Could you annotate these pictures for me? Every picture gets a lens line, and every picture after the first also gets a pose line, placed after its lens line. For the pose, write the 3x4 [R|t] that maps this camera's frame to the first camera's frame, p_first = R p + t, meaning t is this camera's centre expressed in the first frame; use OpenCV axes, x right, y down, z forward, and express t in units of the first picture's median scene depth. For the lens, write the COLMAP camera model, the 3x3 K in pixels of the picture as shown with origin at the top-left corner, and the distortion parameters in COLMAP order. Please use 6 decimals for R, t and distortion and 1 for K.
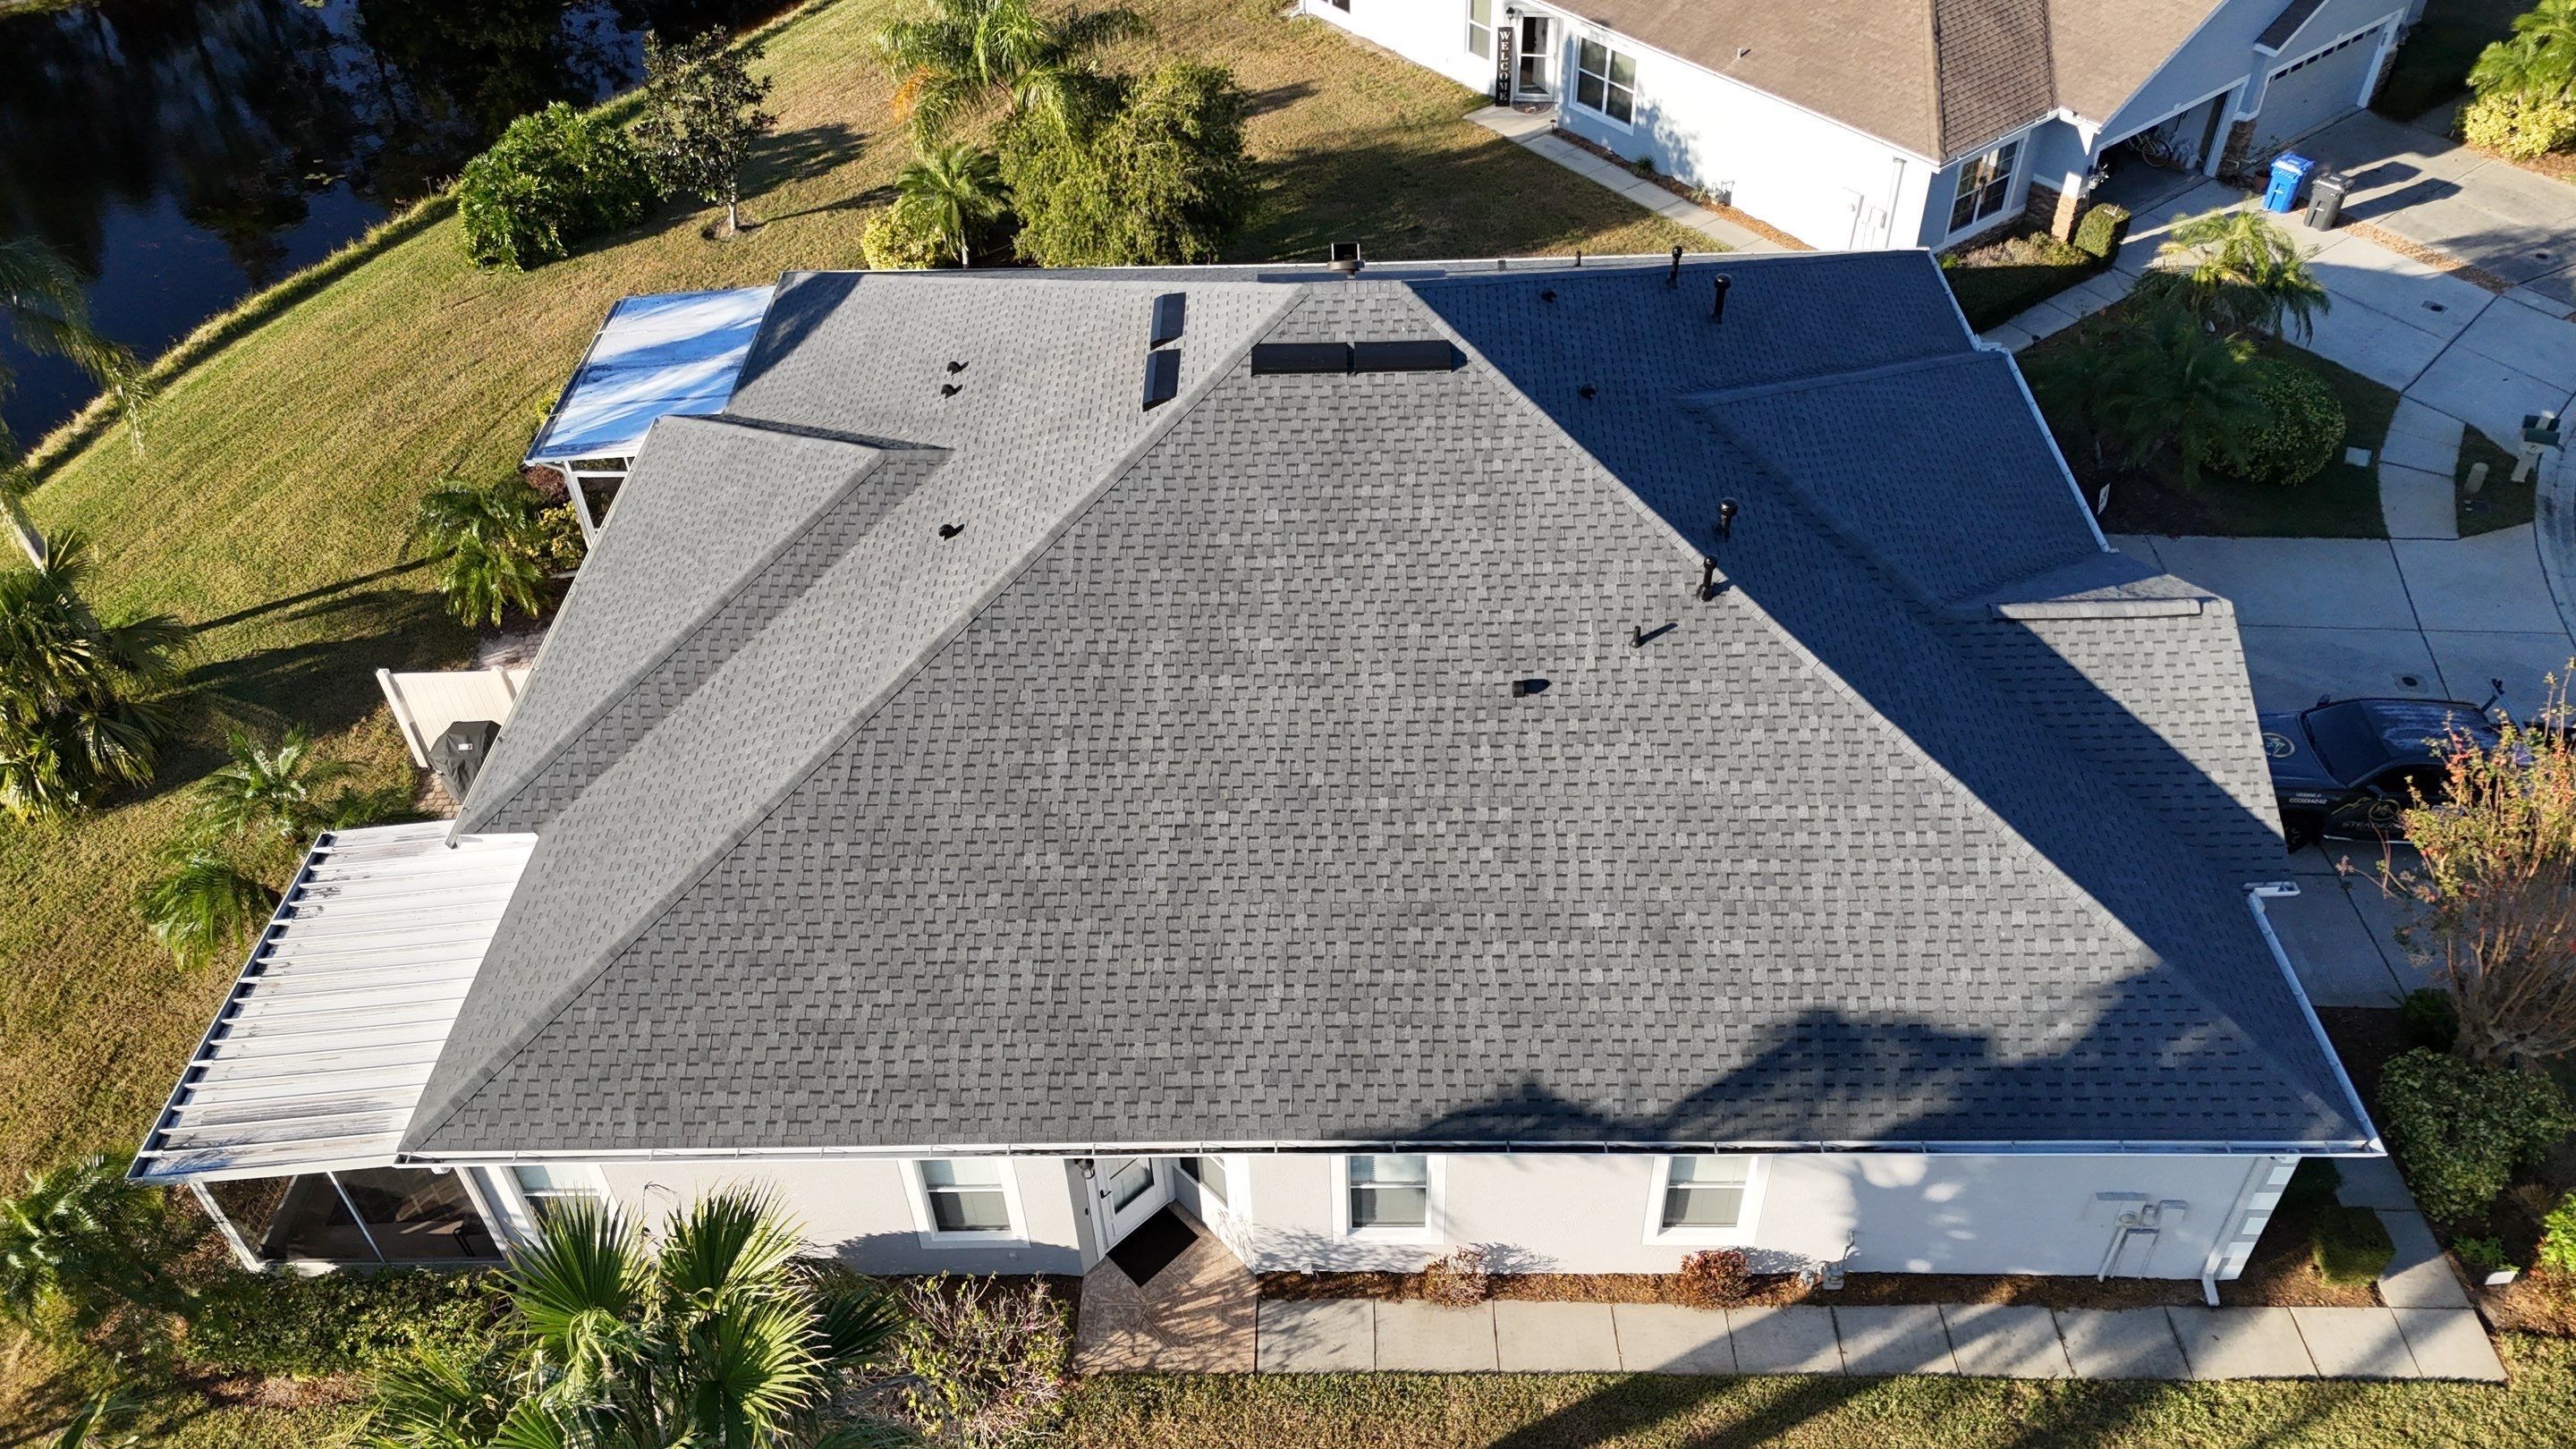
lens RADIAL K [[1889.0, 0, 1288.3], [0, 1889.0, 718.9], [0, 0, 1]] dist [0.073106, -0.062070]
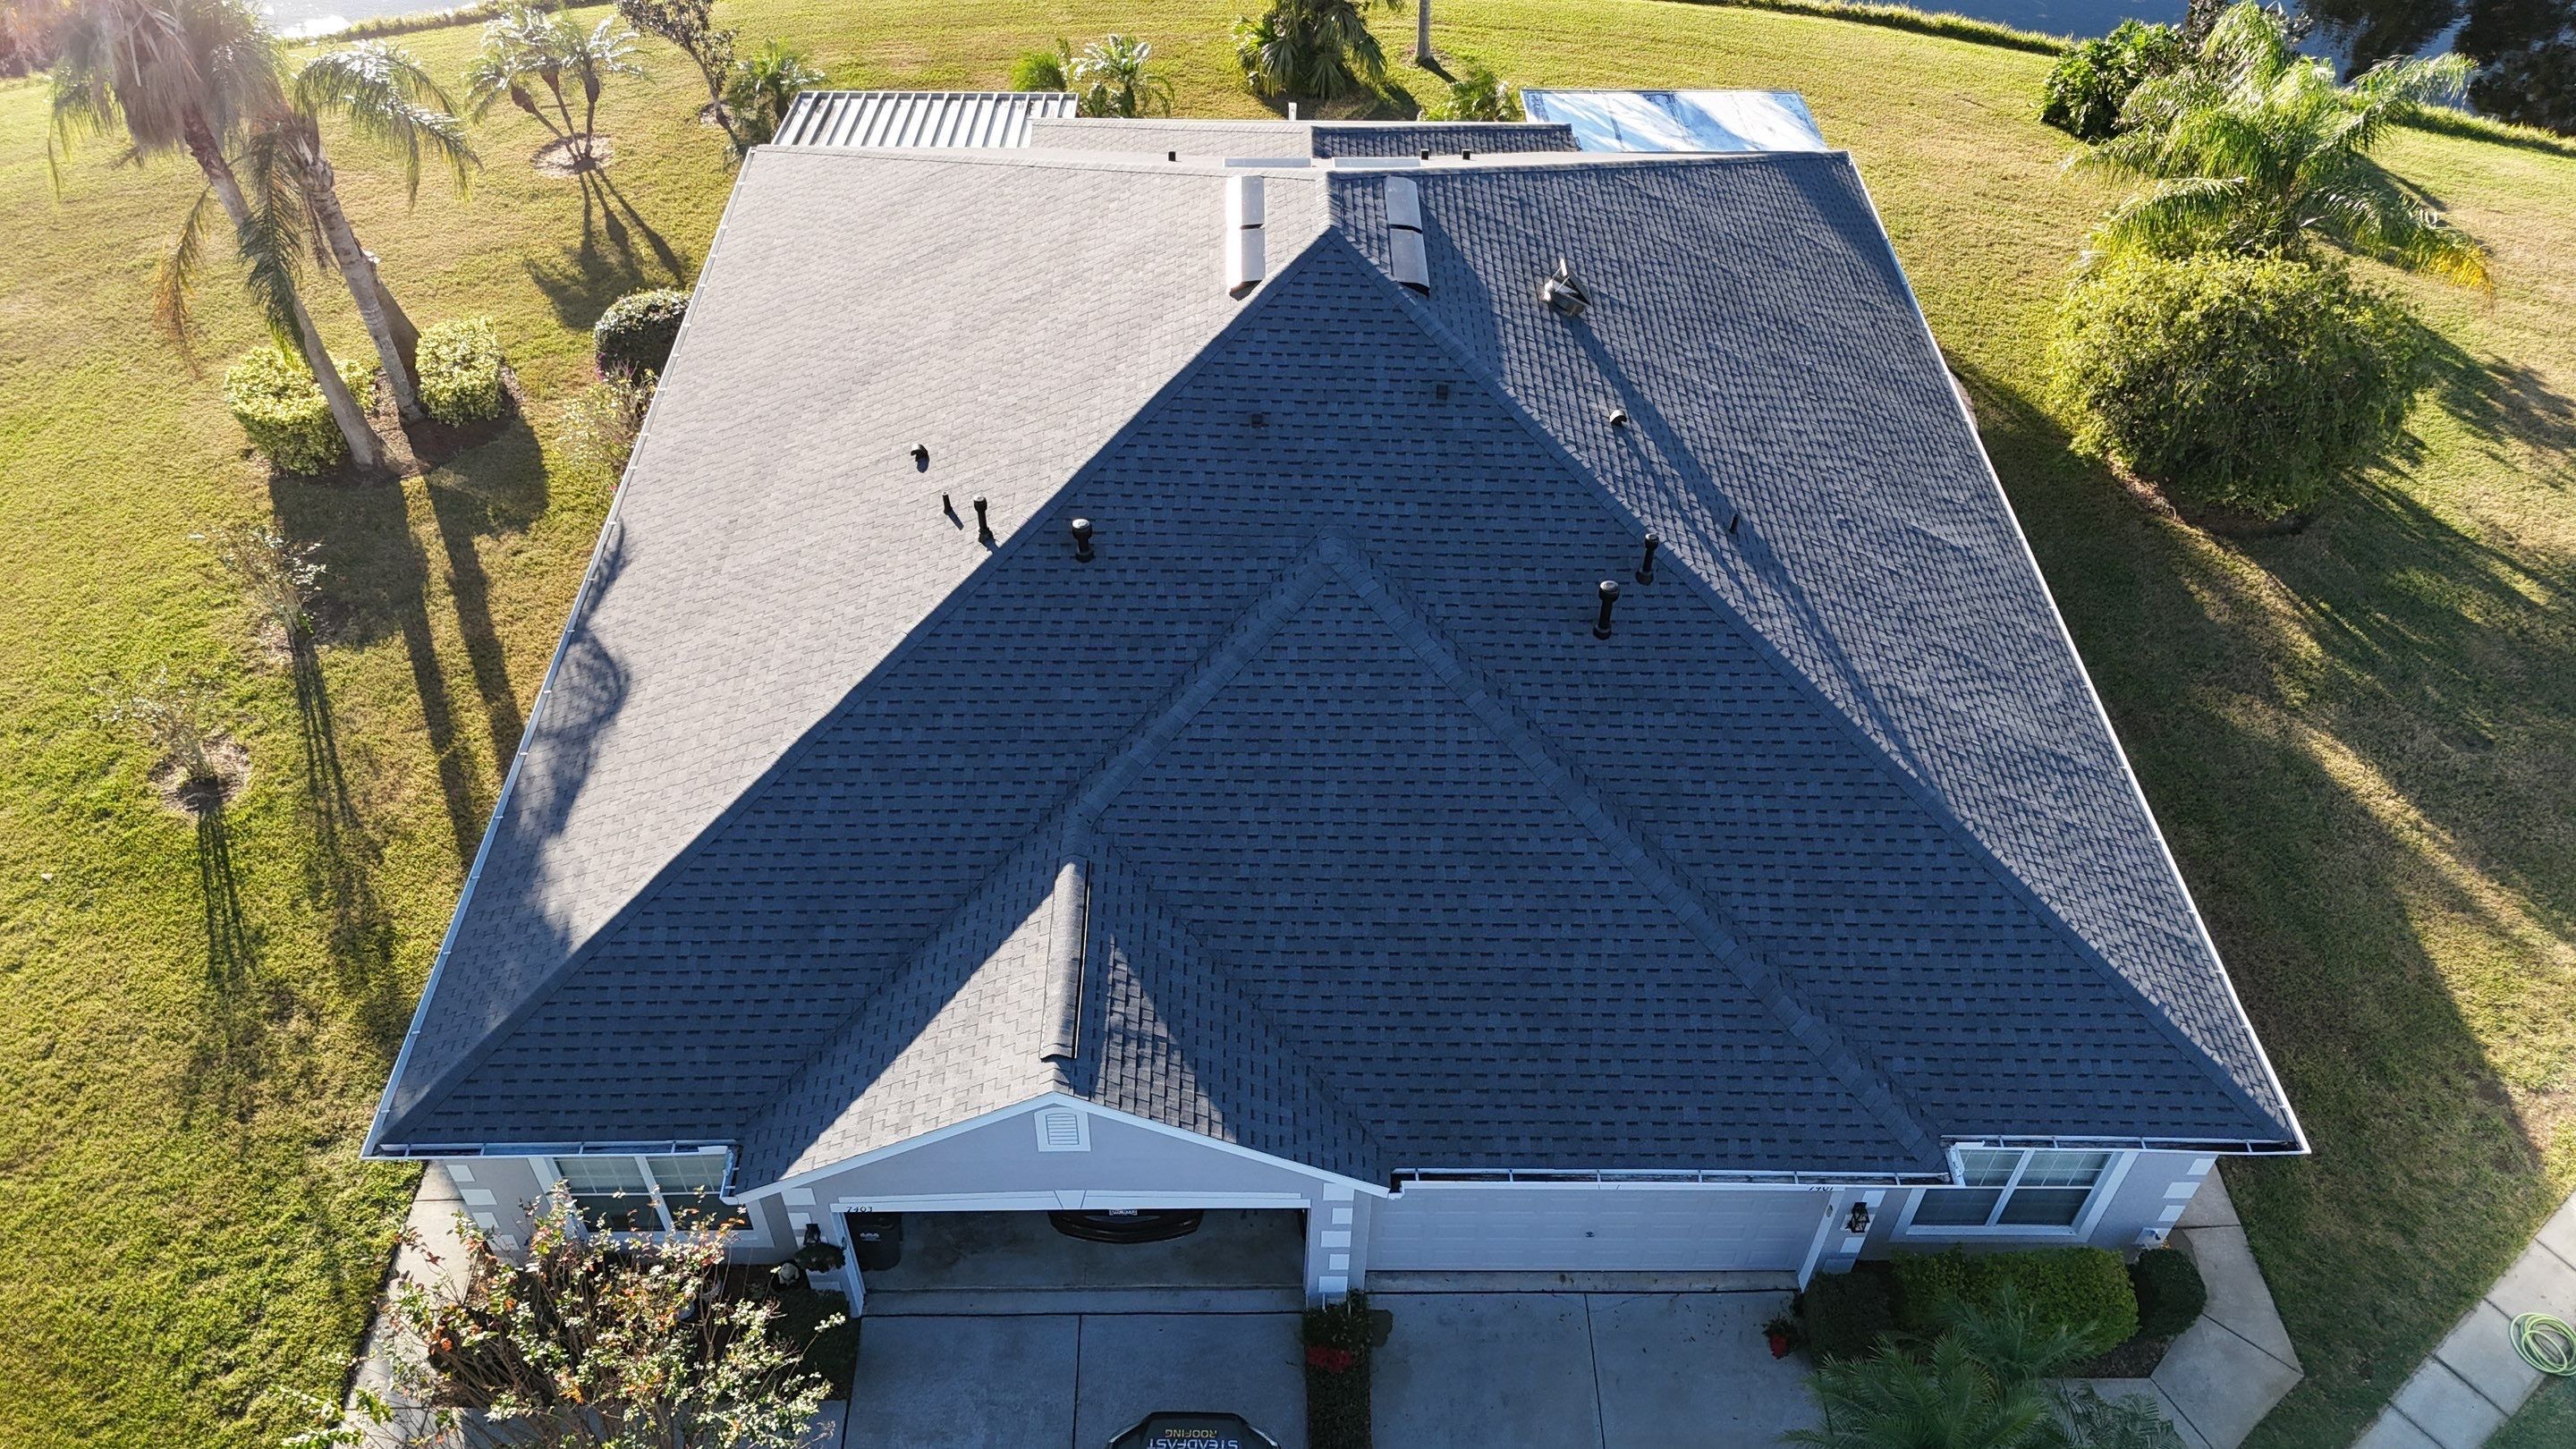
lens RADIAL K [[1889.0, 0, 1287.4], [0, 1889.0, 719.3], [0, 0, 1]] dist [0.073106, -0.062070]
pose [[0.029999, 0.723366, -0.689812, 0.946287], [-0.671676, 0.525673, 0.522033, -0.617119], [0.740237, 0.447670, 0.501638, 0.657561]]
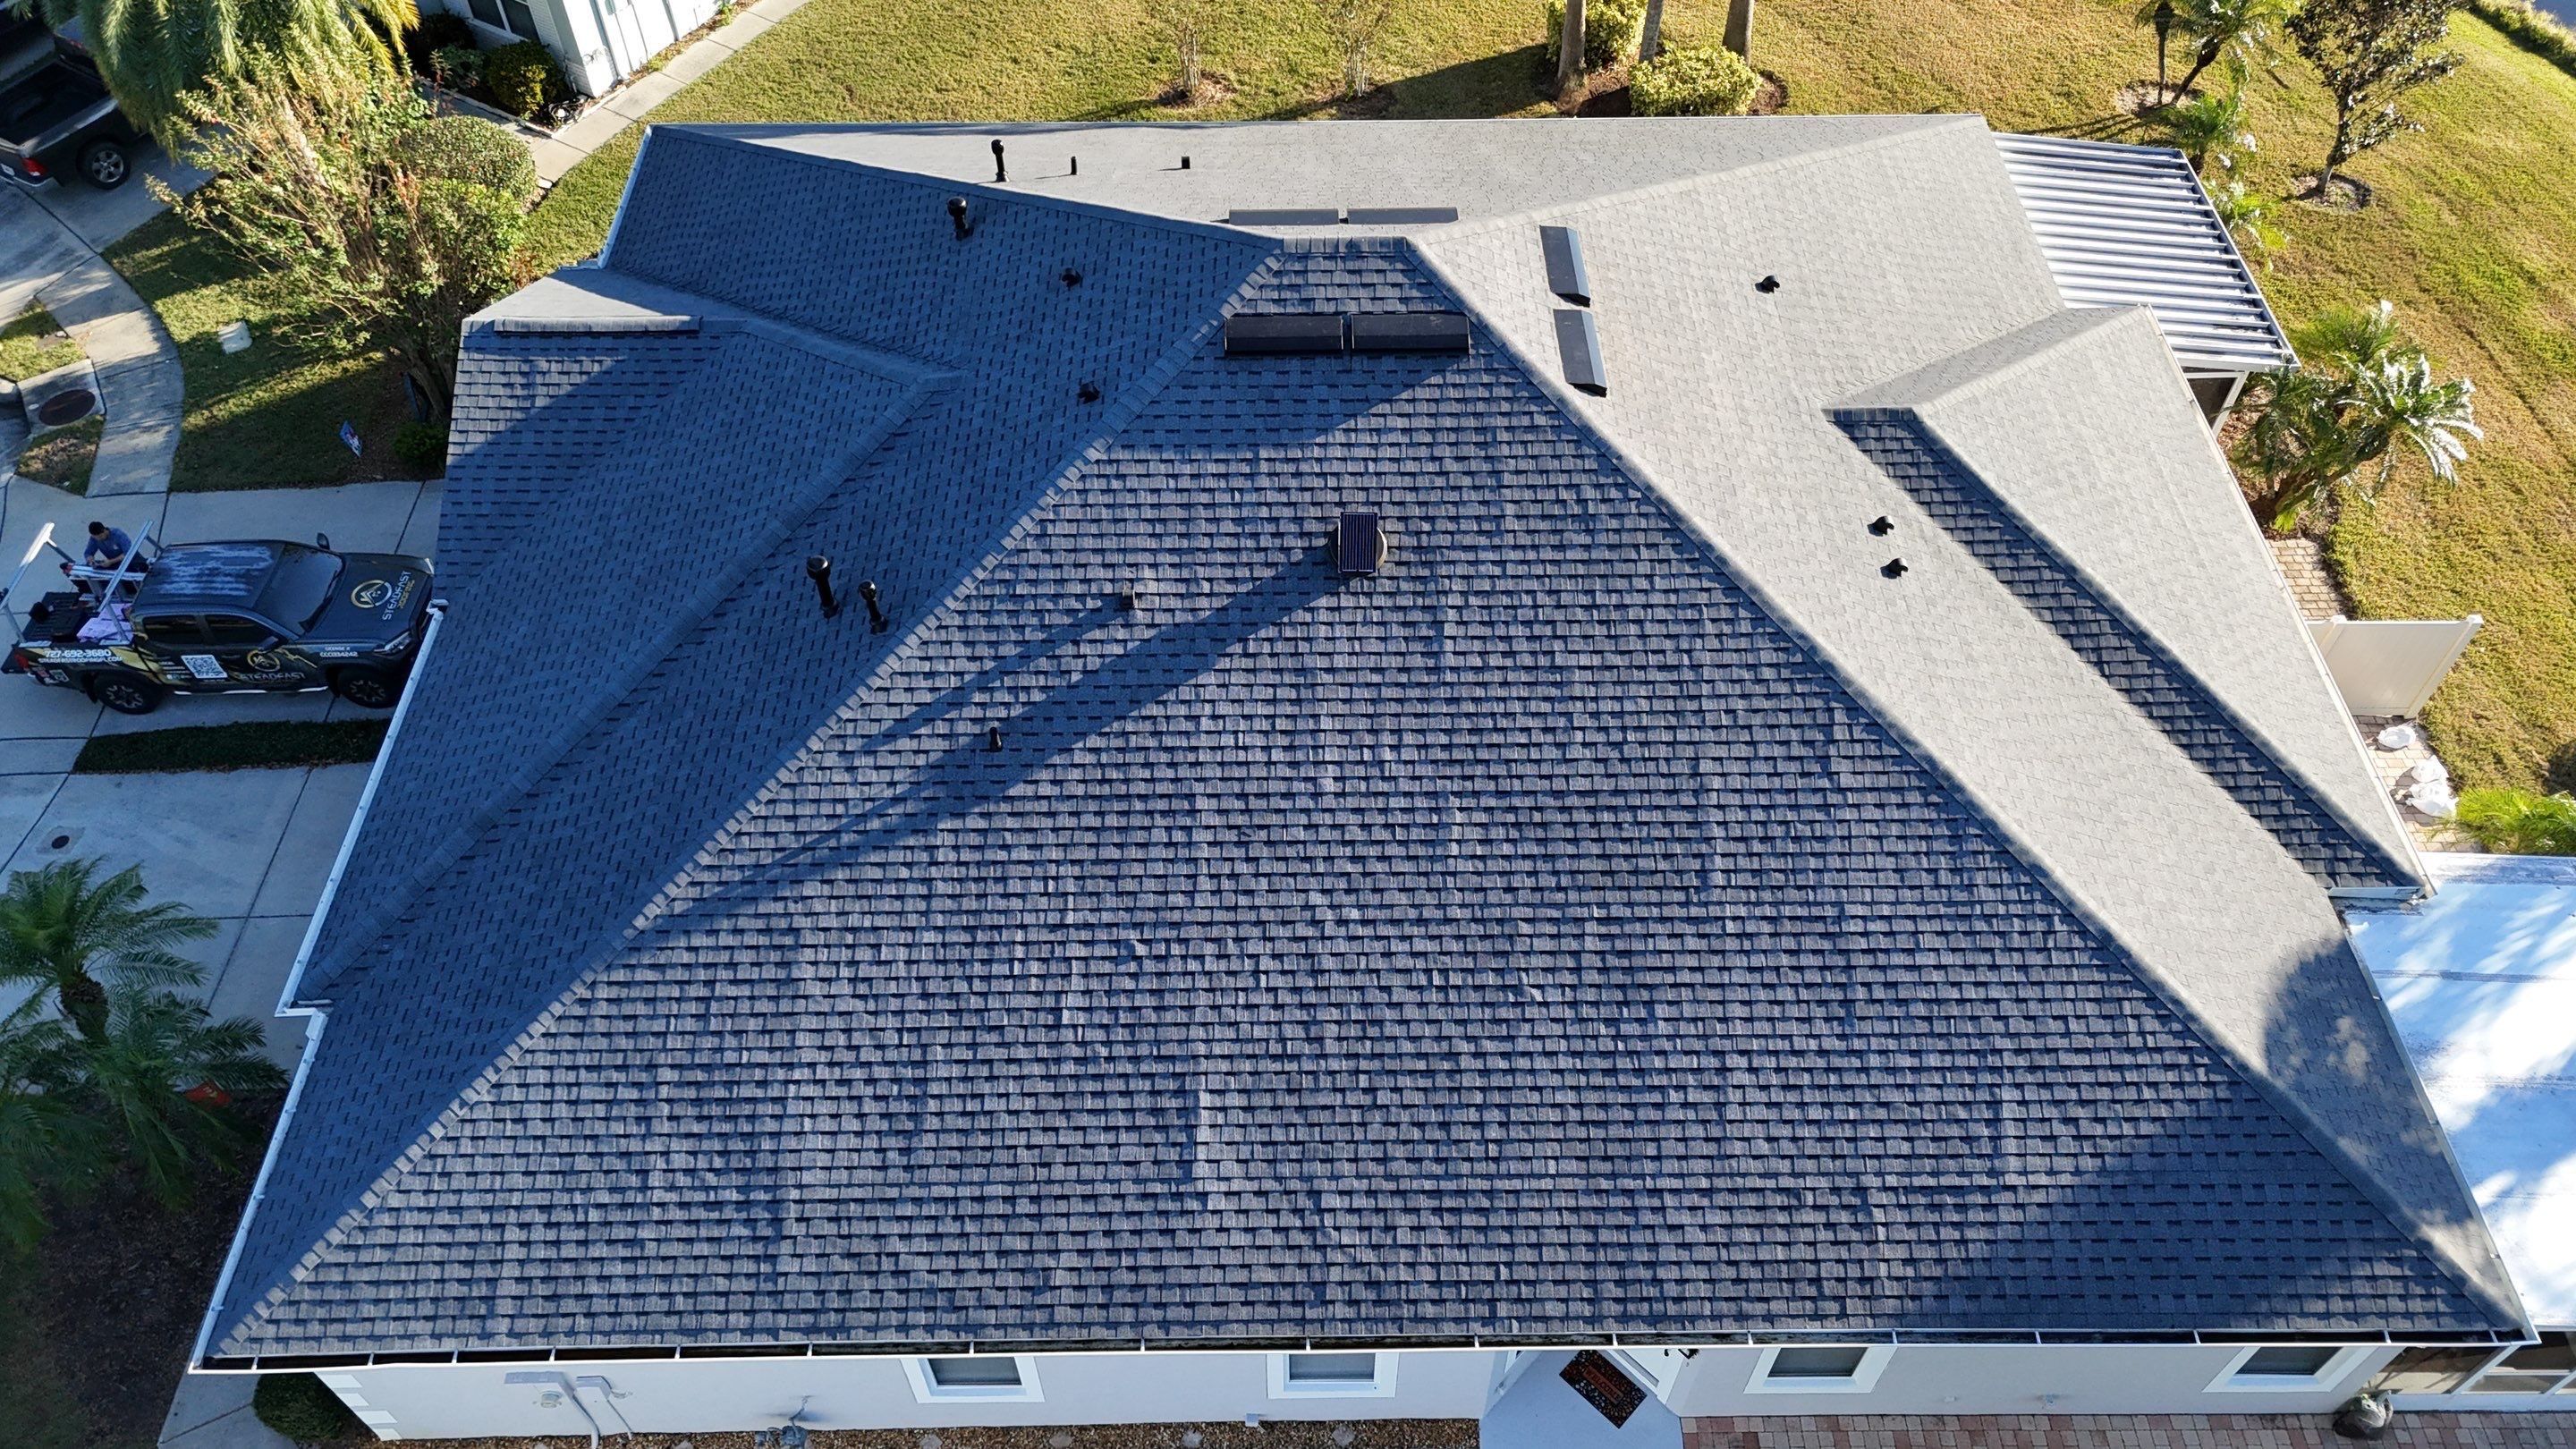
lens RADIAL K [[1889.0, 0, 1292.0], [0, 1889.0, 721.9], [0, 0, 1]] dist [0.073106, -0.062070]
pose [[-0.999065, 0.042563, 0.007560, 0.062390], [0.006658, -0.021299, 0.999751, -1.114505], [0.042714, 0.998867, 0.020996, 1.263689]]
